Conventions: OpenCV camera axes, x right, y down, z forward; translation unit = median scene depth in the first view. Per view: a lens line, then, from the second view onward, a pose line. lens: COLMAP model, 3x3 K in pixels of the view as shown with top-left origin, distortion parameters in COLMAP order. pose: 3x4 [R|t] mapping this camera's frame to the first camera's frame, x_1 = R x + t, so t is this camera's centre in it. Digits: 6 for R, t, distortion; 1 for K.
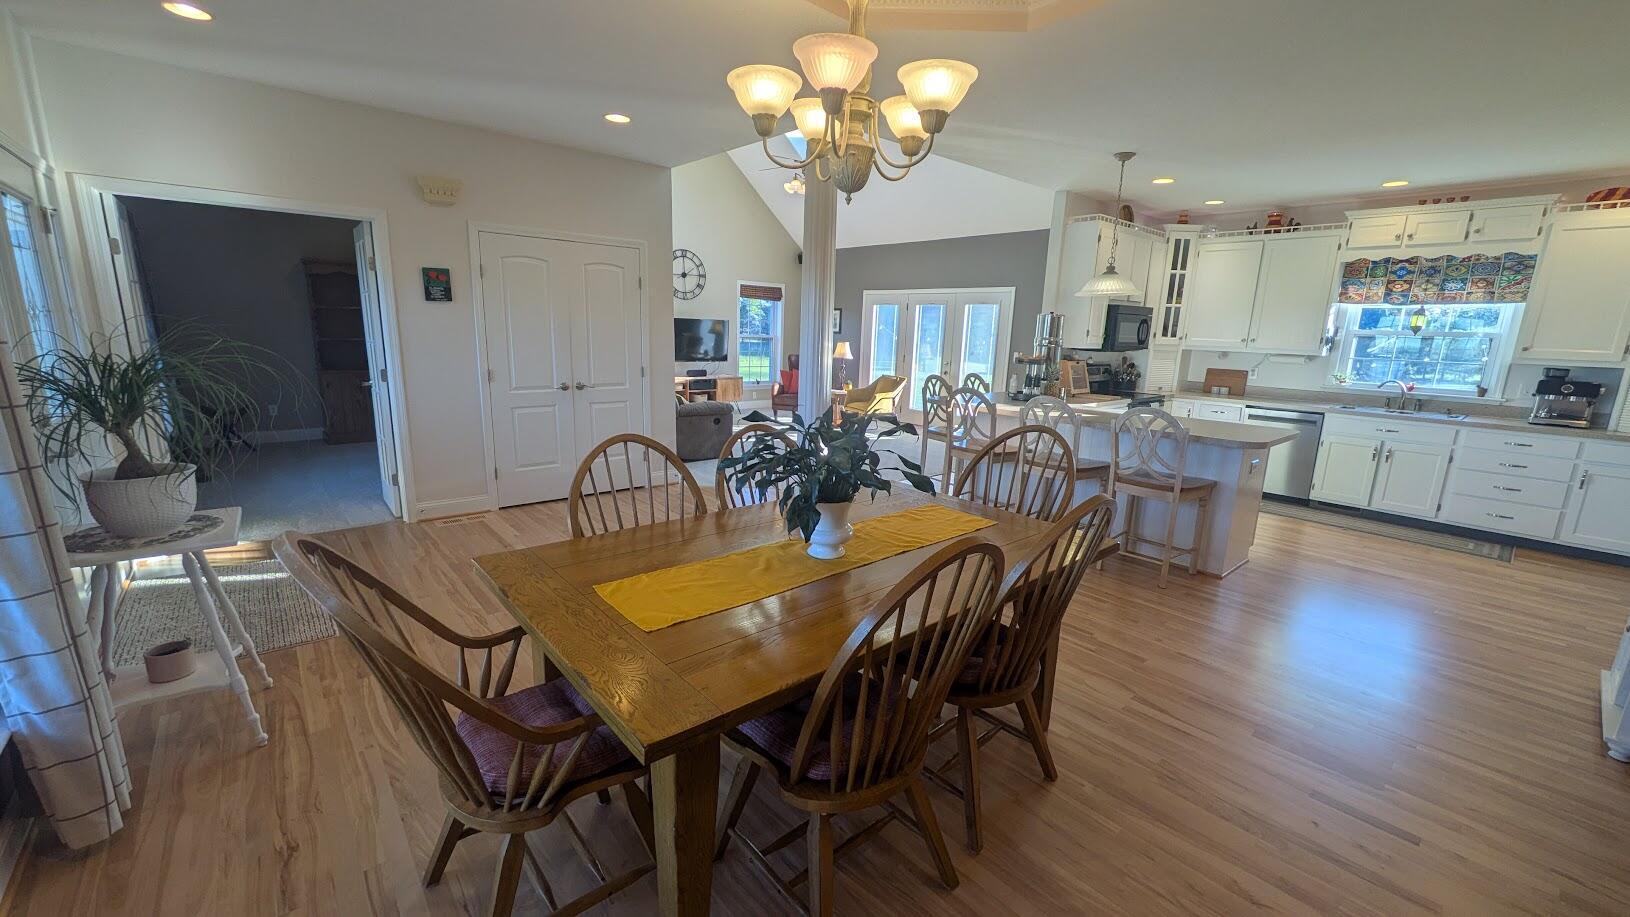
lens RADIAL K [[638.2, 0, 818.0], [0, 638.2, 459.5], [0, 0, 1]] dist [-0.000683, -0.000228]
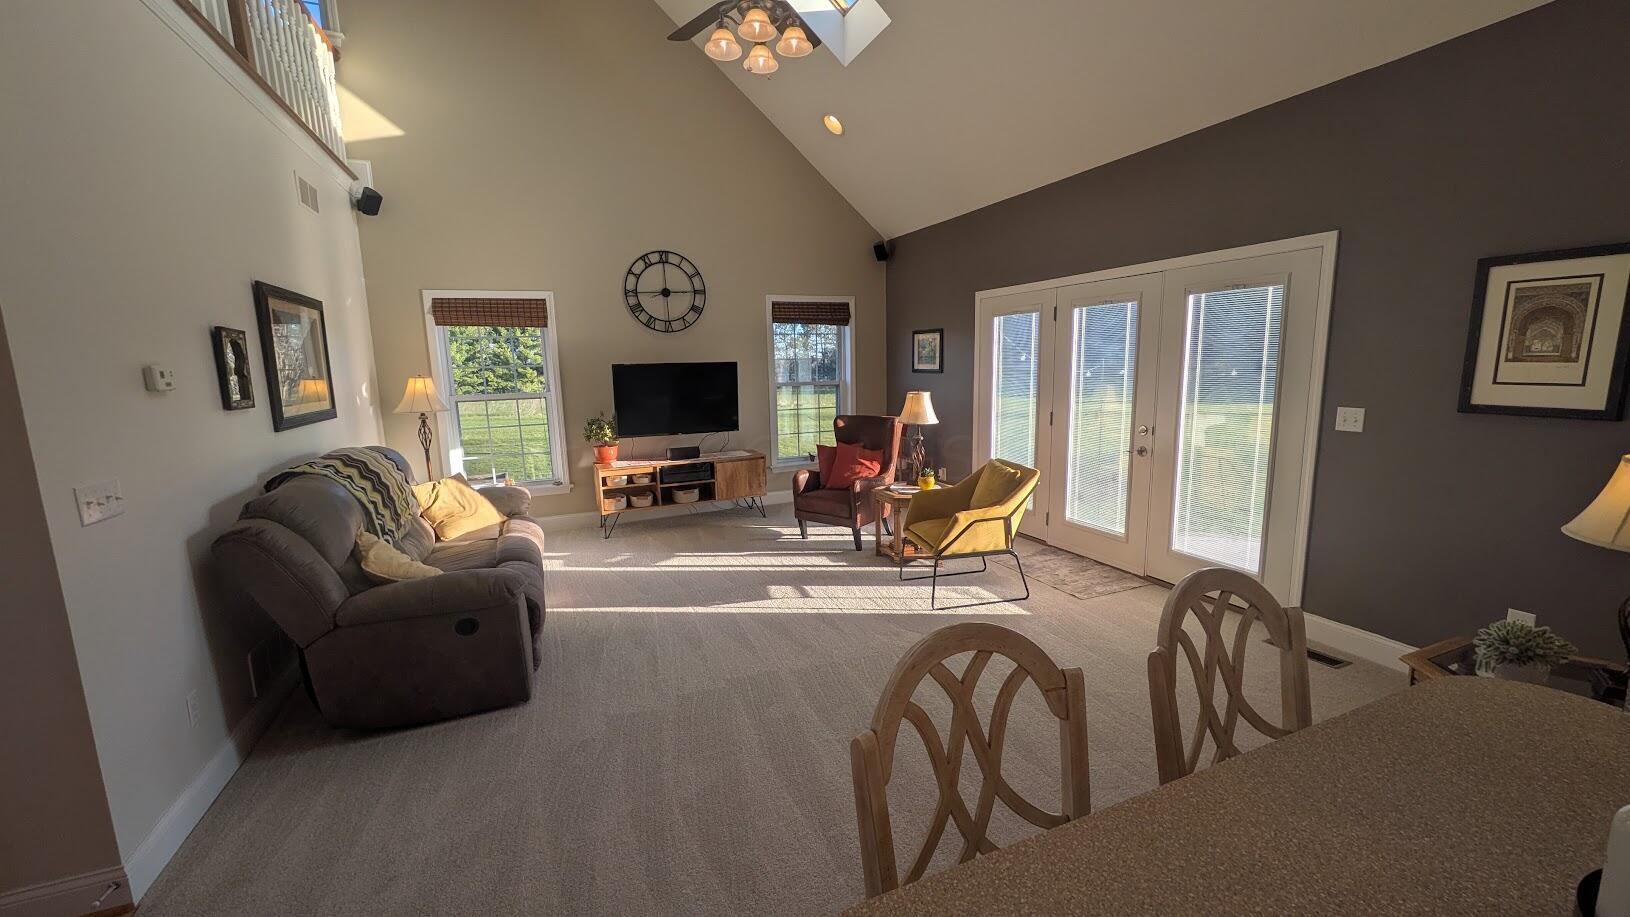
lens RADIAL K [[638.2, 0, 818.0], [0, 638.2, 460.3], [0, 0, 1]] dist [-0.000683, -0.000228]
pose [[0.949786, -0.009212, -0.312765, 0.223375], [-0.007340, 0.998636, -0.051702, -0.189674], [0.312815, 0.051402, 0.948422, 0.914241]]
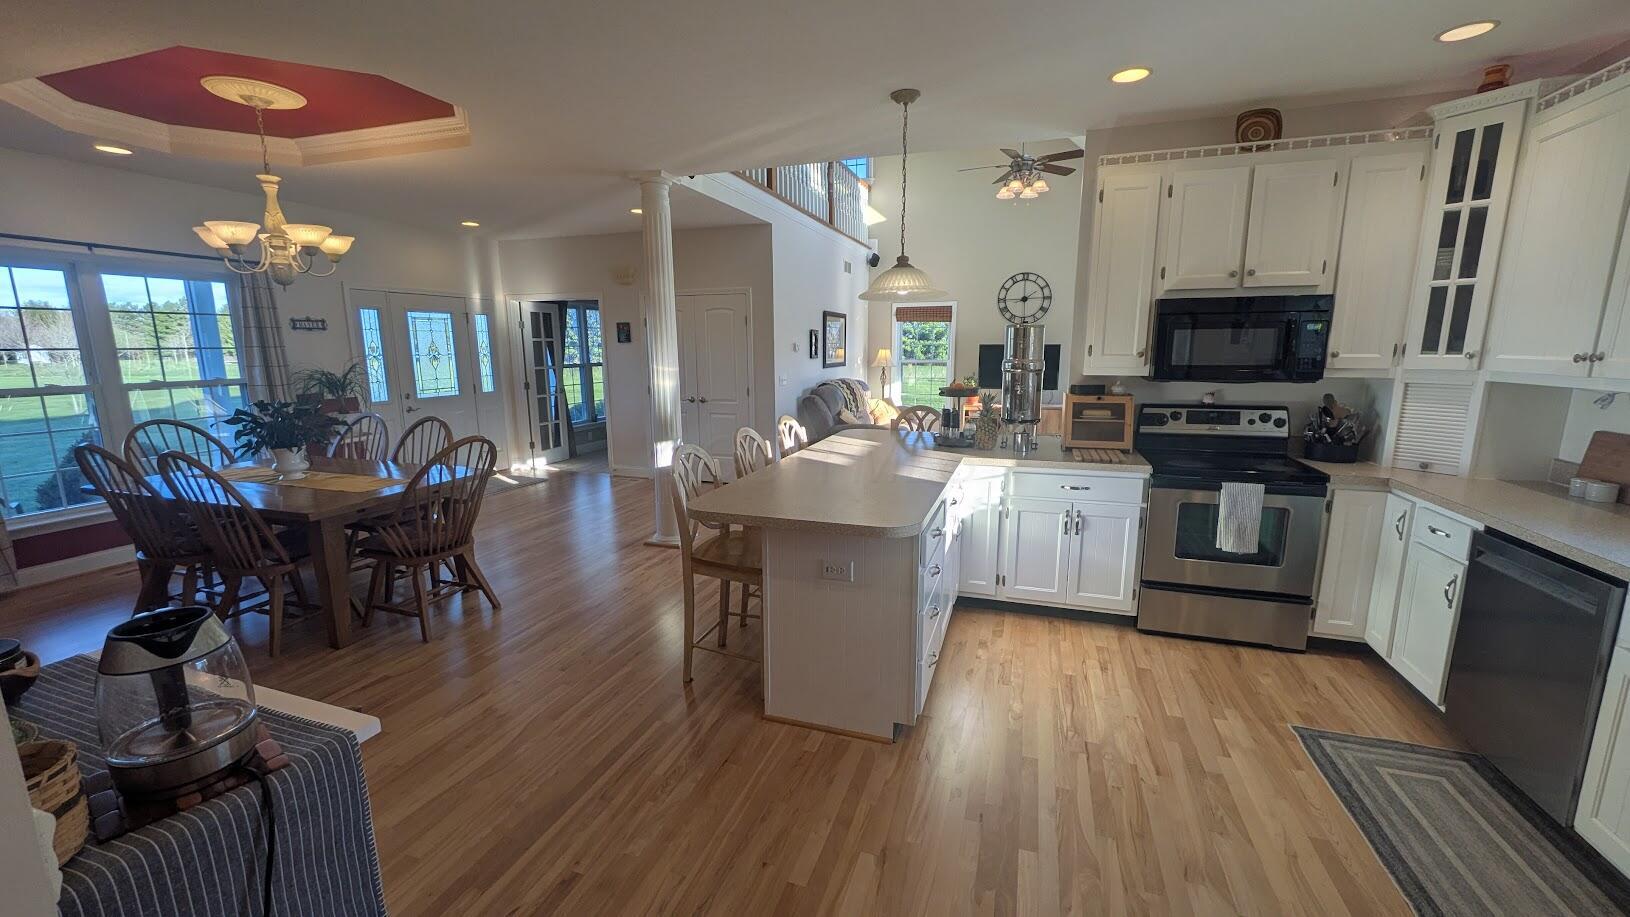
lens RADIAL K [[638.2, 0, 817.0], [0, 638.2, 463.5], [0, 0, 1]] dist [-0.000683, -0.000228]
pose [[0.500949, 0.124889, -0.856419, 0.922612], [-0.157954, 0.986107, 0.051408, -0.090387], [0.850941, 0.109522, 0.513716, 0.525726]]
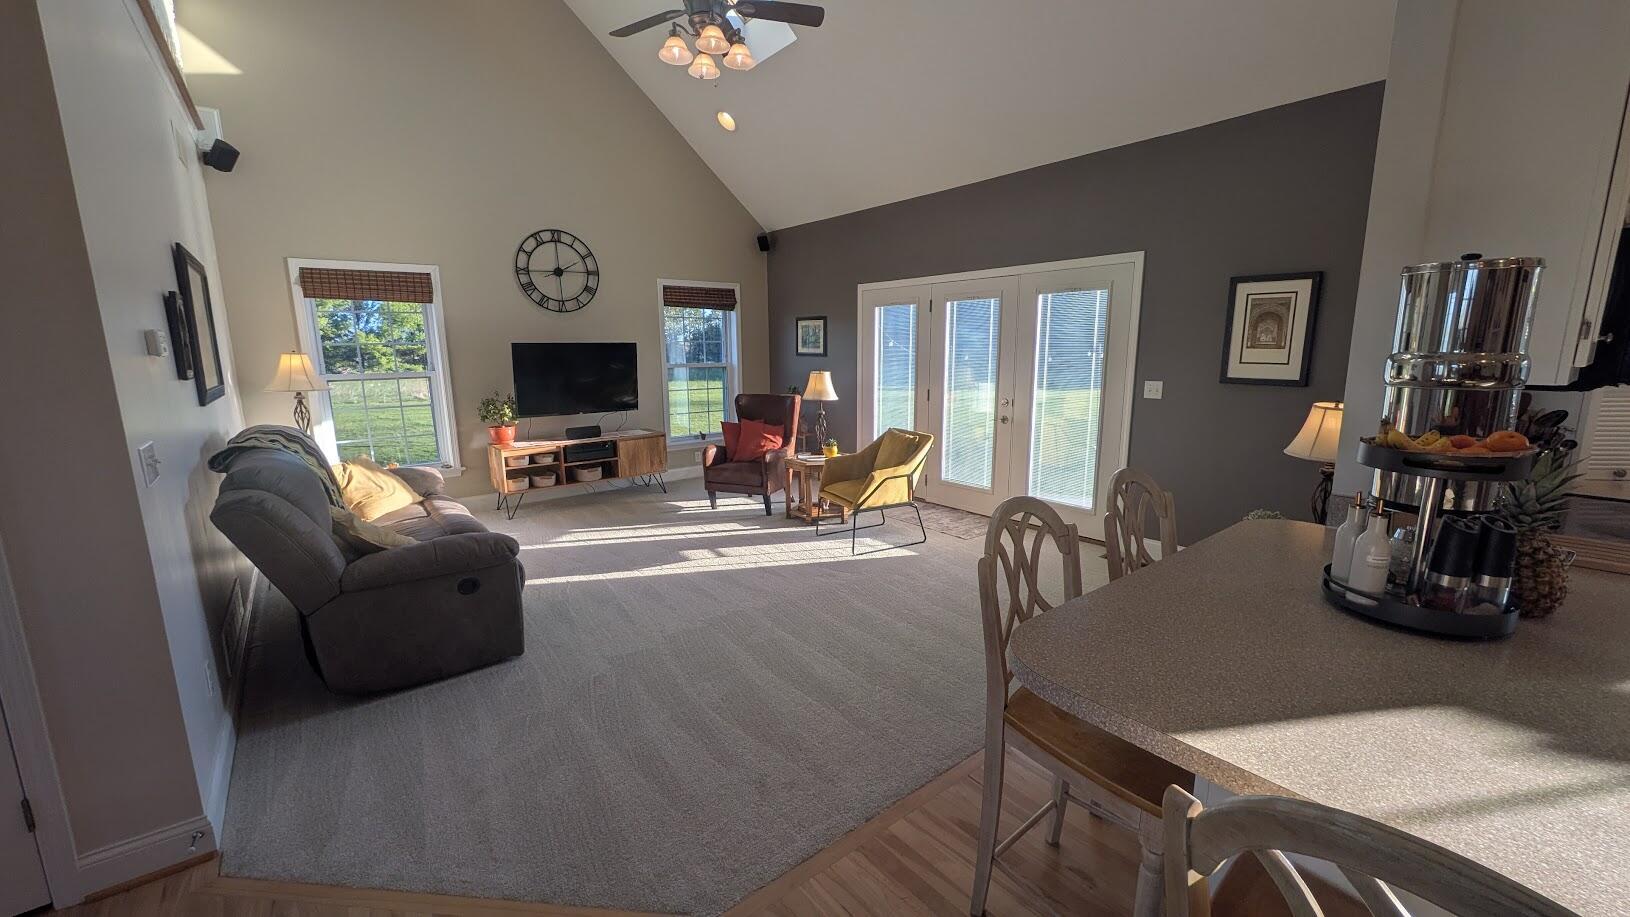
lens RADIAL K [[638.2, 0, 817.1], [0, 638.2, 461.4], [0, 0, 1]] dist [-0.000683, -0.000228]
pose [[0.997836, -0.033707, -0.056454, 0.122035], [0.032177, 0.999096, -0.027789, -0.161600], [0.057339, 0.025912, 0.998018, 0.792169]]
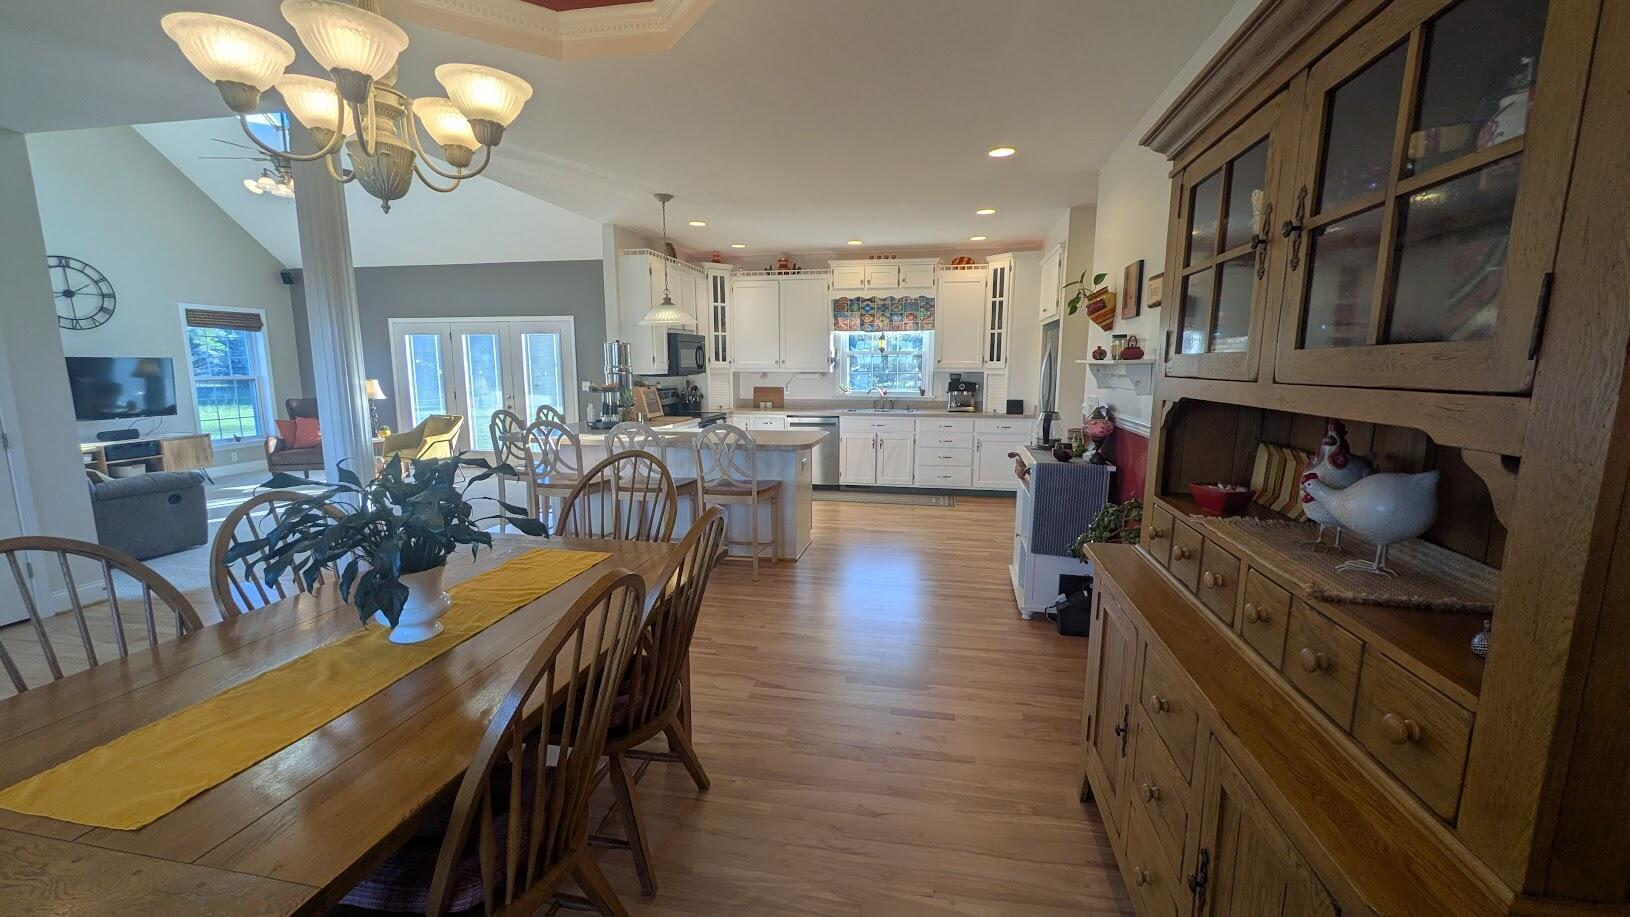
lens RADIAL K [[638.2, 0, 817.6], [0, 638.2, 459.8], [0, 0, 1]] dist [-0.000683, -0.000228]
pose [[0.790727, -0.124018, 0.599475, -0.017722], [0.150083, 0.988652, 0.006565, -0.000997], [-0.593486, 0.084780, 0.800366, 0.010141]]
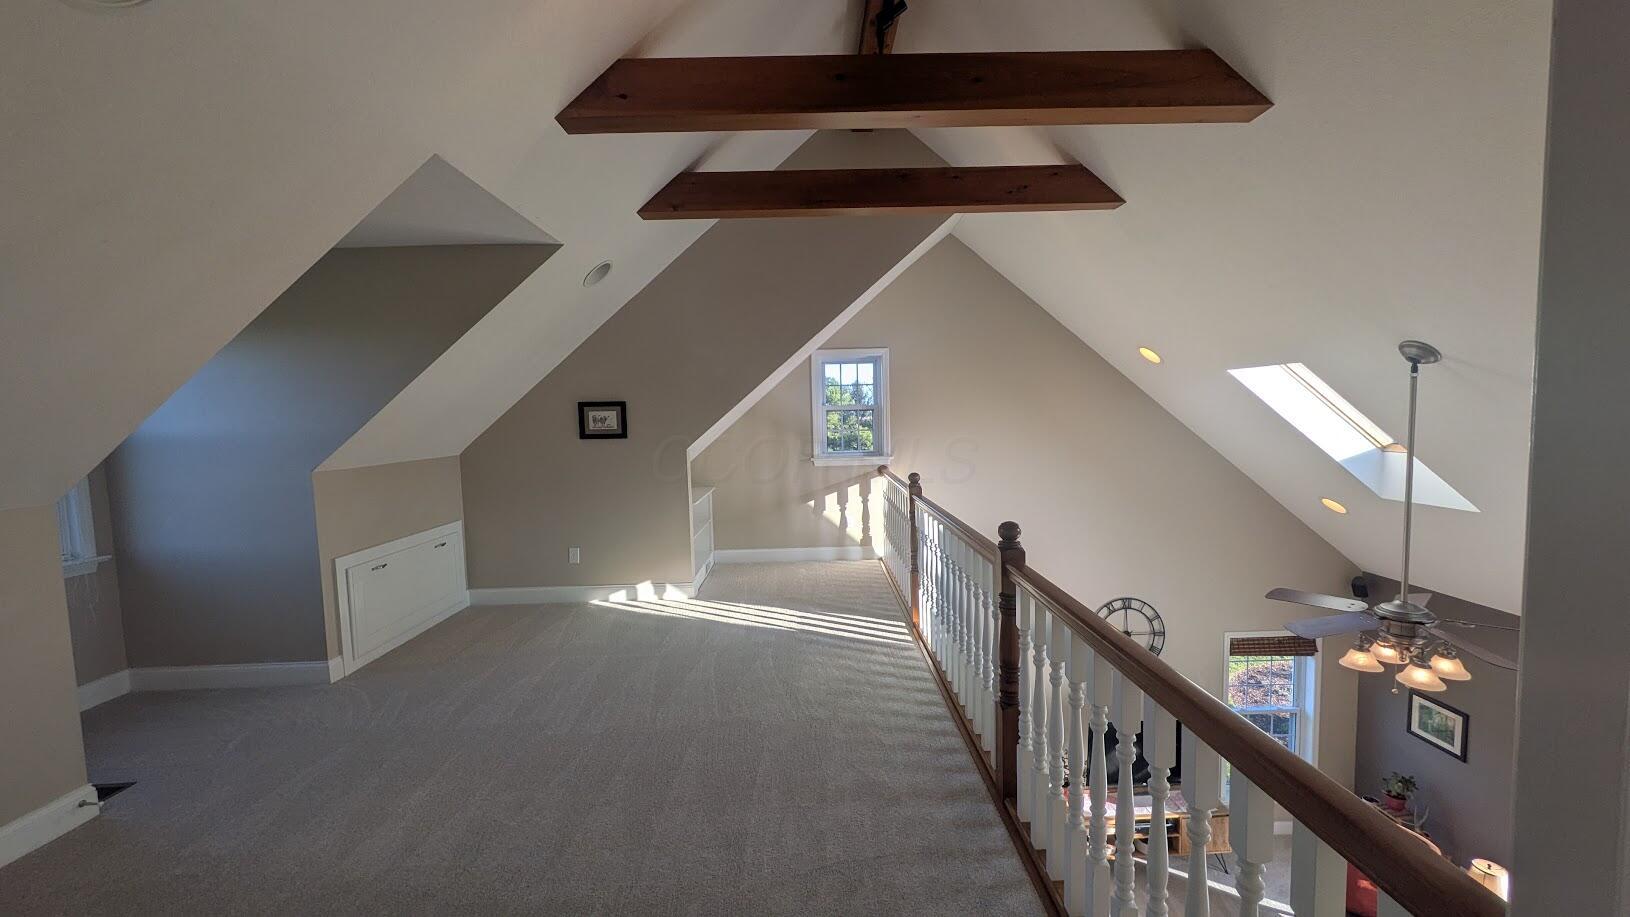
lens RADIAL K [[638.2, 0, 819.4], [0, 638.2, 455.7], [0, 0, 1]] dist [-0.000683, -0.000228]
pose [[0.760790, -0.012687, -0.648875, -0.048116], [-0.078411, 0.990688, -0.111306, -0.713815], [0.644244, 0.135559, 0.752710, 0.556857]]
